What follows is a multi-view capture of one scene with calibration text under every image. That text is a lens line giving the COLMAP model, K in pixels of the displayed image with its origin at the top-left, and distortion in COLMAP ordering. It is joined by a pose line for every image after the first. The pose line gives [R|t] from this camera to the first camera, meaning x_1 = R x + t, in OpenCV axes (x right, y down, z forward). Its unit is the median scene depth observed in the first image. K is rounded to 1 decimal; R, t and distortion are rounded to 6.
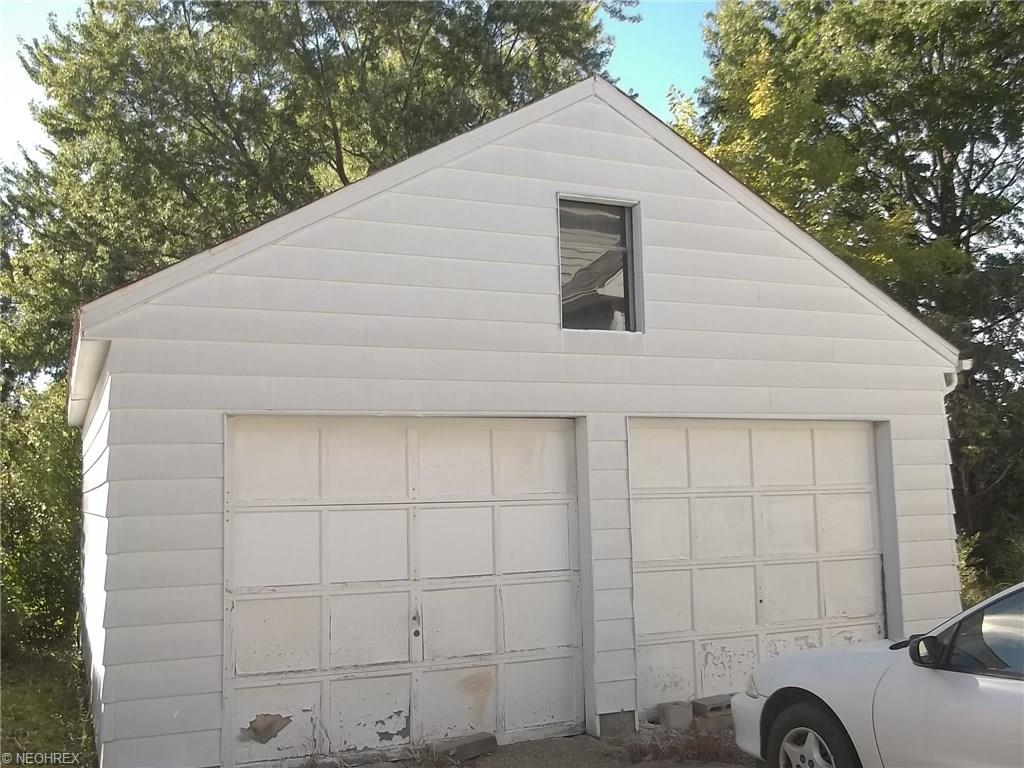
lens RADIAL K [[998.1, 0, 513.4], [0, 998.1, 386.9], [0, 0, 1]] dist [0.007416, 0.000000]
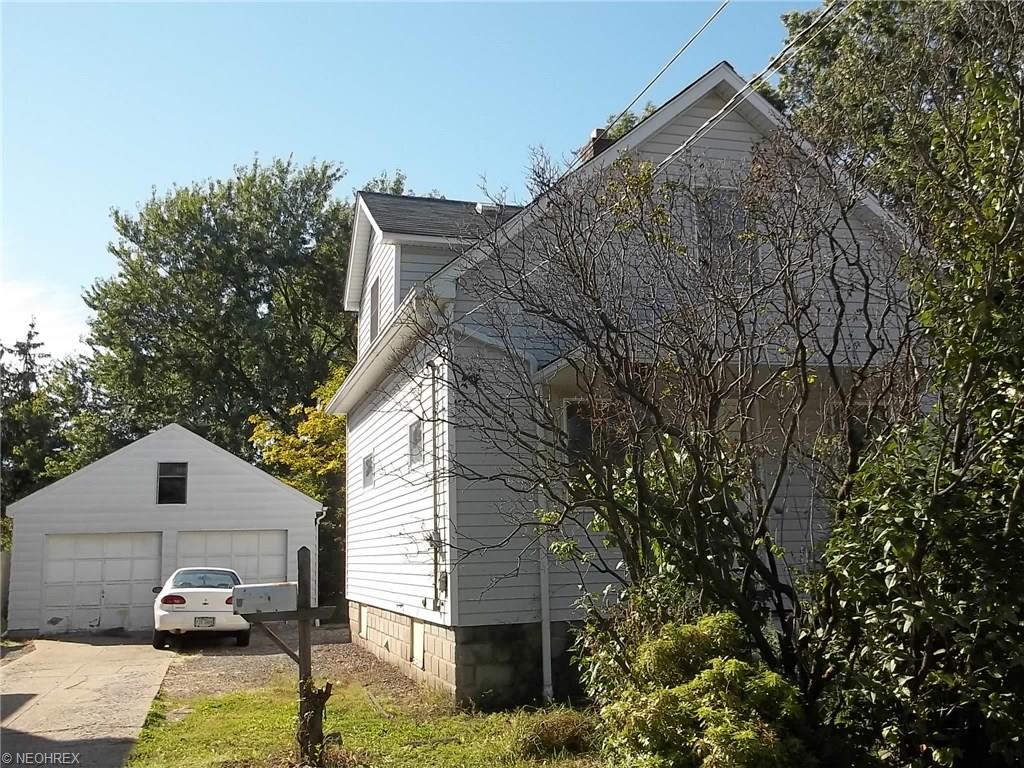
lens RADIAL K [[998.1, 0, 510.9], [0, 998.1, 381.5], [0, 0, 1]] dist [0.007416, 0.000000]
pose [[0.990891, -0.026825, -0.131968, 1.625017], [0.018036, 0.997567, -0.067345, -0.216357], [0.133454, 0.064351, 0.988964, -2.080433]]
